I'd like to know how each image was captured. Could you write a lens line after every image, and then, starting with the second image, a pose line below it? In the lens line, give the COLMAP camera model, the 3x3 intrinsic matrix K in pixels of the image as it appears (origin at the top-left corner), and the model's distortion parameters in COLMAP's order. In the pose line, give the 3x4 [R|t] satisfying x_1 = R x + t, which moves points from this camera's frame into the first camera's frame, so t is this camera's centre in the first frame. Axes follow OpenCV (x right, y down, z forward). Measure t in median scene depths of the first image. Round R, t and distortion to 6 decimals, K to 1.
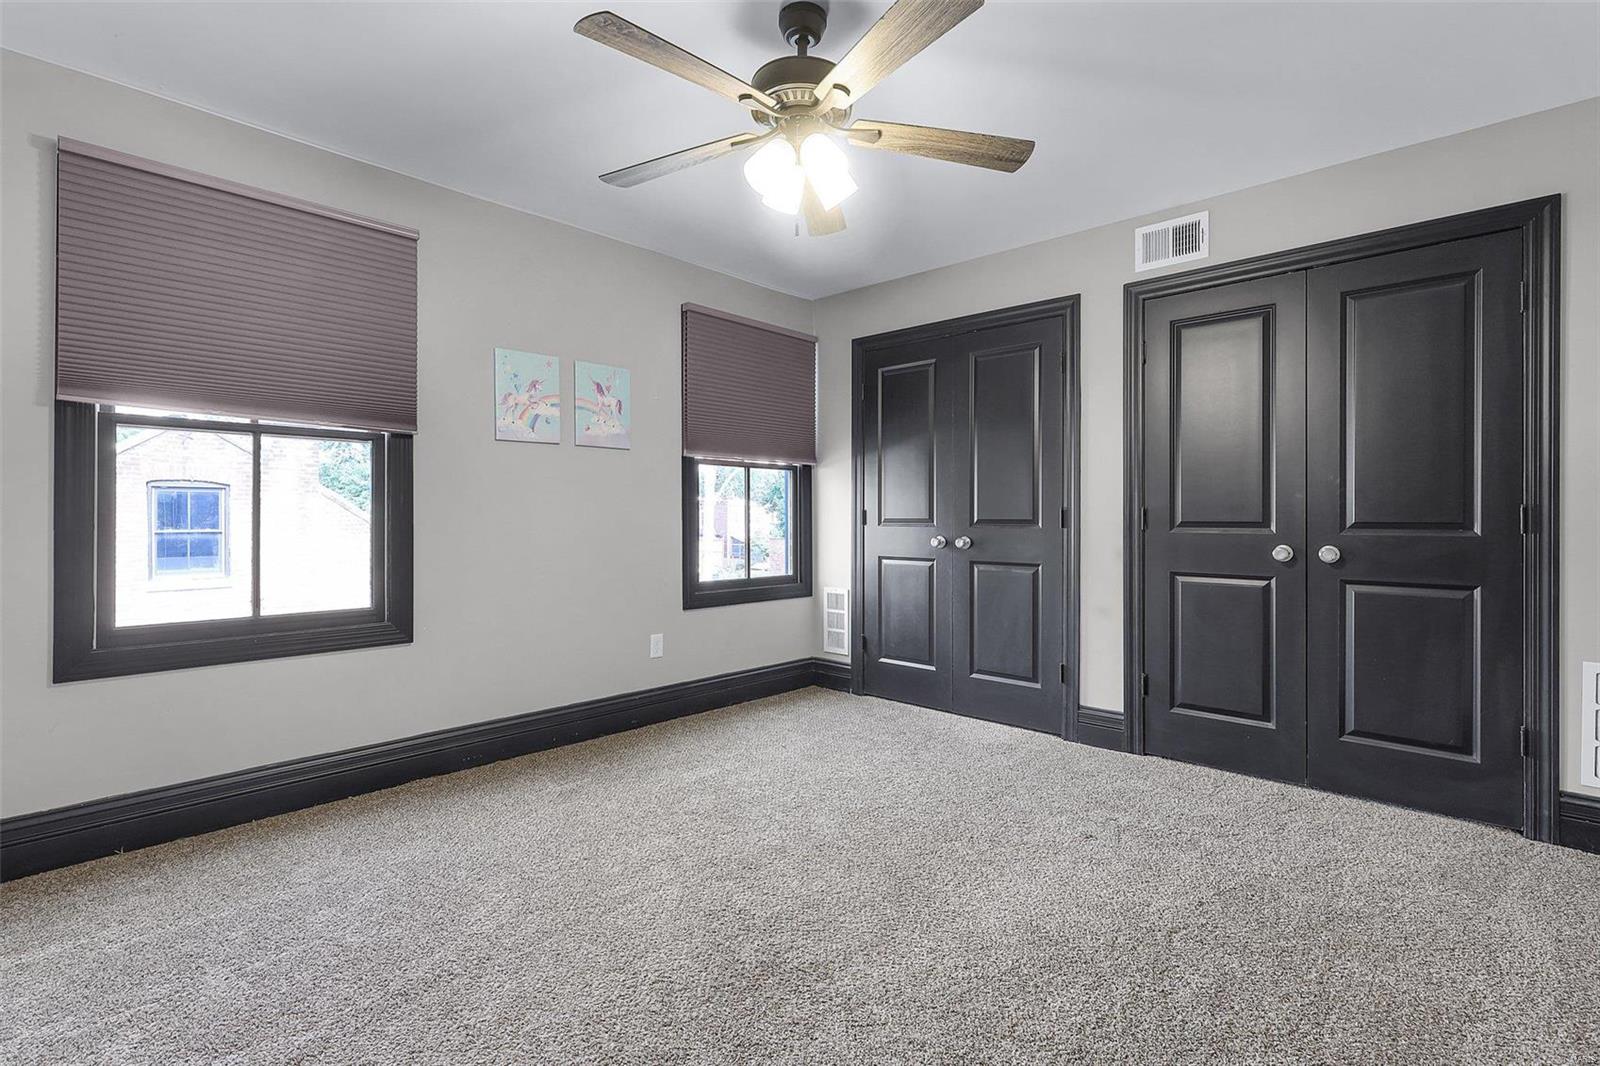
lens RADIAL K [[746.2, 0, 796.5], [0, 746.2, 518.6], [0, 0, 1]] dist [0.002089, 0.000422]
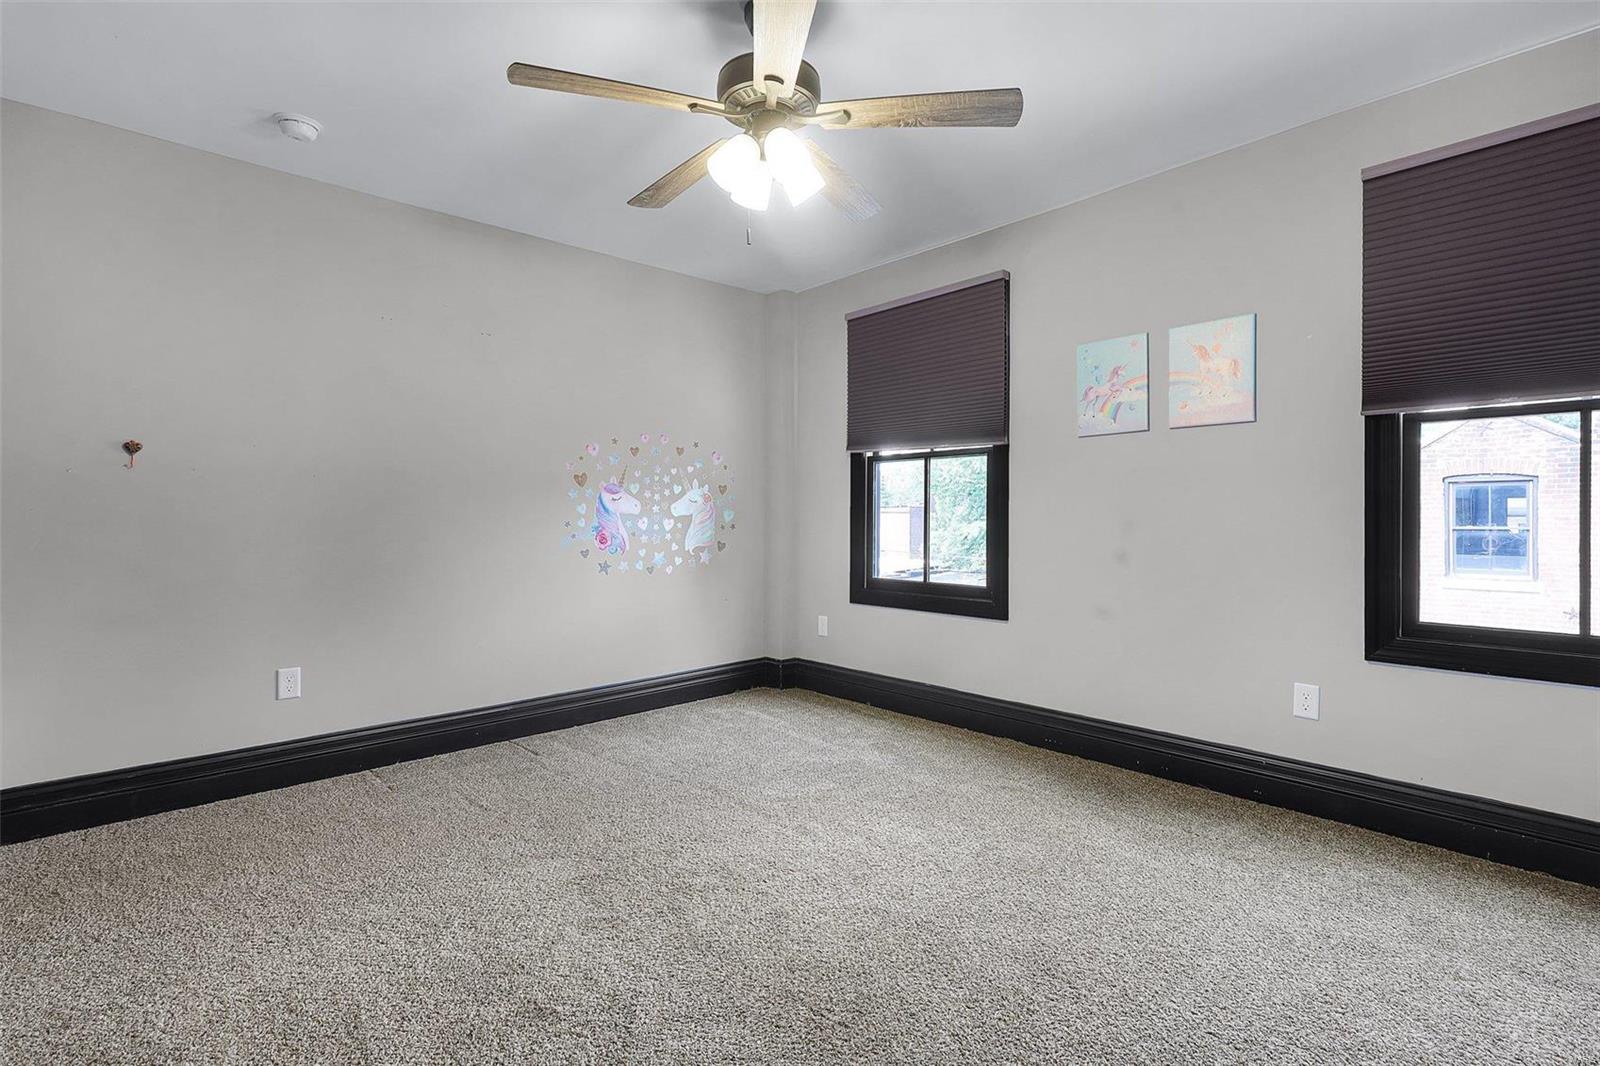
lens RADIAL K [[746.2, 0, 796.5], [0, 746.2, 518.6], [0, 0, 1]] dist [0.002089, 0.000422]
pose [[-0.075082, 0.003730, -0.997170, 0.566983], [0.001692, 0.999992, 0.003613, 0.000135], [0.997176, -0.001416, -0.075088, 0.626120]]
